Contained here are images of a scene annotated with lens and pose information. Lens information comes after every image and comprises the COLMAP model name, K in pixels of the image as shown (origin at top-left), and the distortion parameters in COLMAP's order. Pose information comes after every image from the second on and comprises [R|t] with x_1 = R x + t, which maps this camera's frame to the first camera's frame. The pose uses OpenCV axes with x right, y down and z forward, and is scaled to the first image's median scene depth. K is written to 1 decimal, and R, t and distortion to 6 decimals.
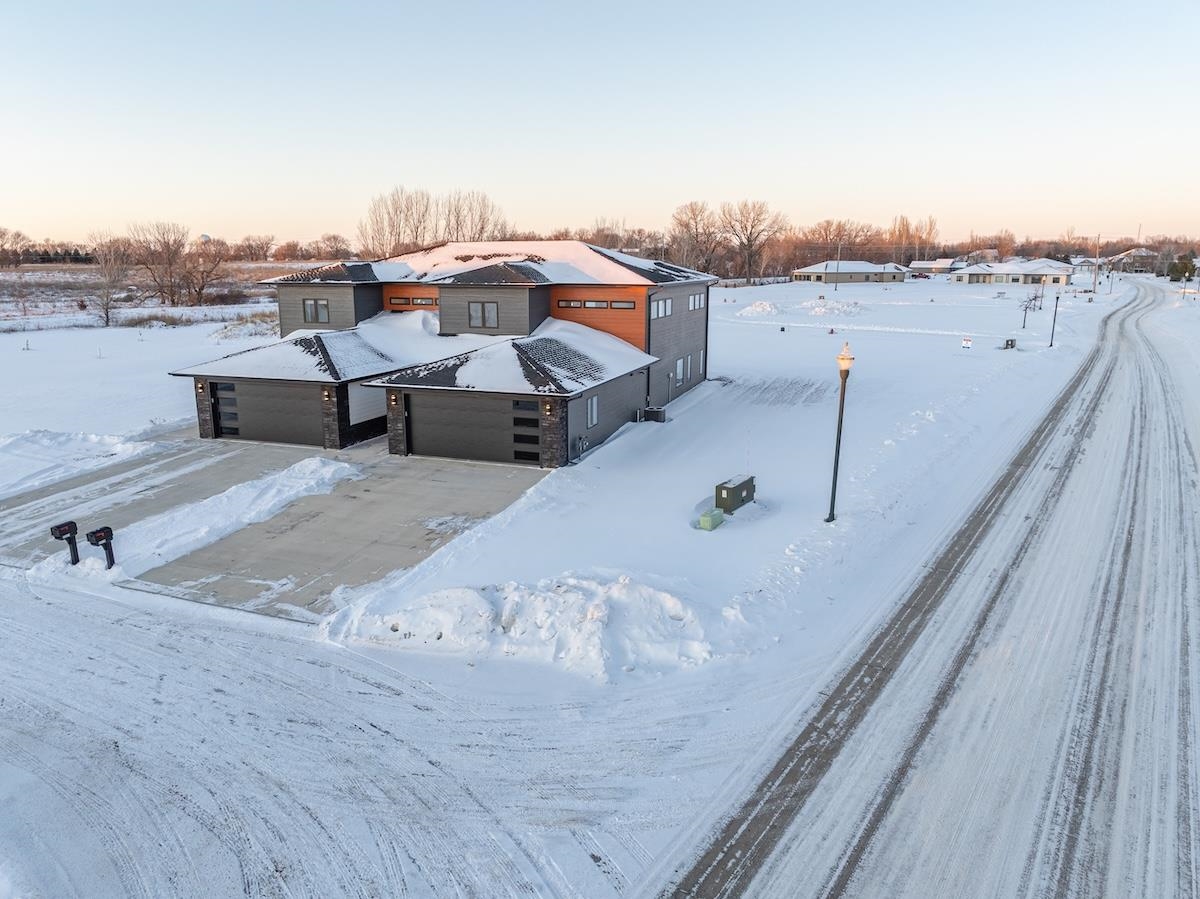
lens RADIAL K [[905.9, 0, 659.0], [0, 905.9, 449.4], [0, 0, 1]] dist [-0.023802, 0.003423]
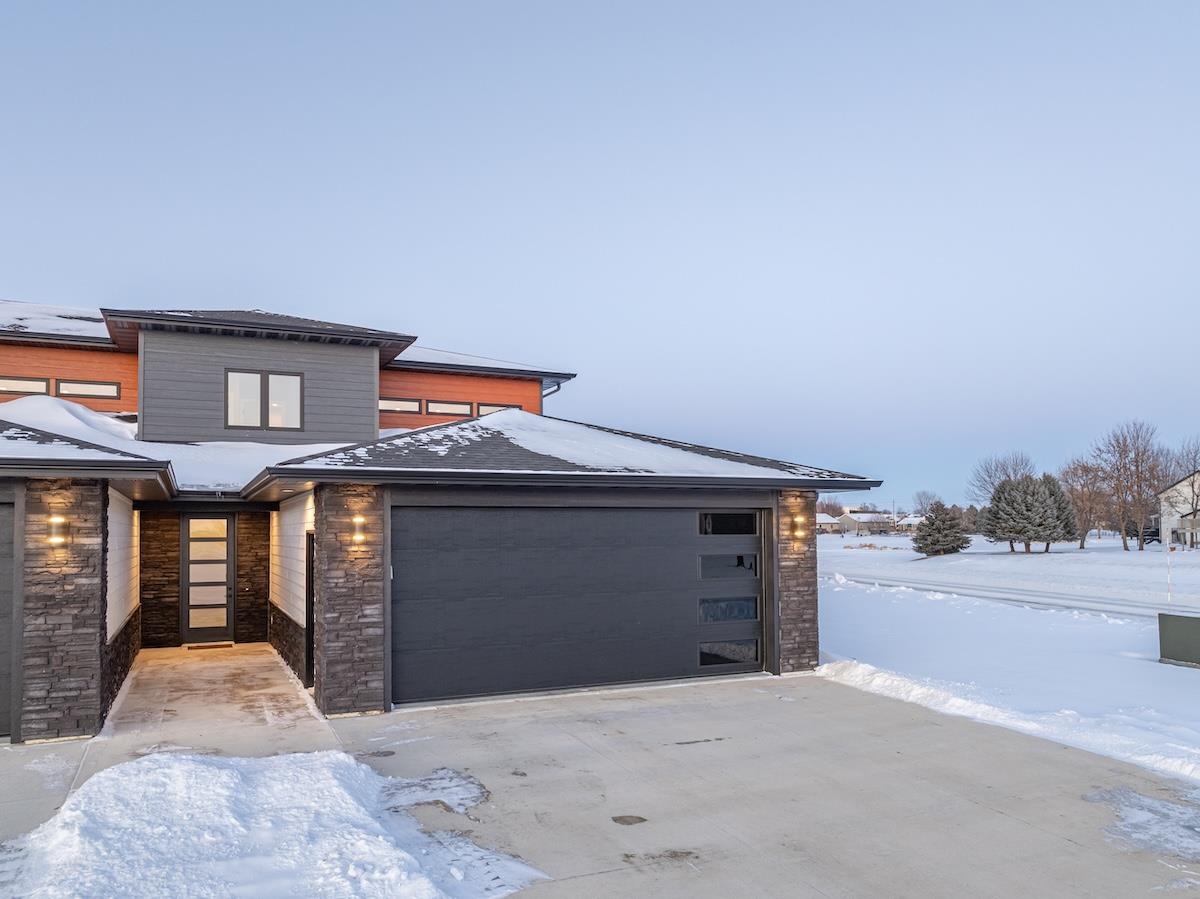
lens RADIAL K [[855.1, 0, 602.5], [0, 855.1, 508.1], [0, 0, 1]] dist [-0.024047, 0.001092]
pose [[0.730090, 0.008216, 0.683302, -0.456610], [0.159584, 0.970229, -0.182177, 0.005285], [-0.664456, 0.242049, 0.707043, 0.781121]]
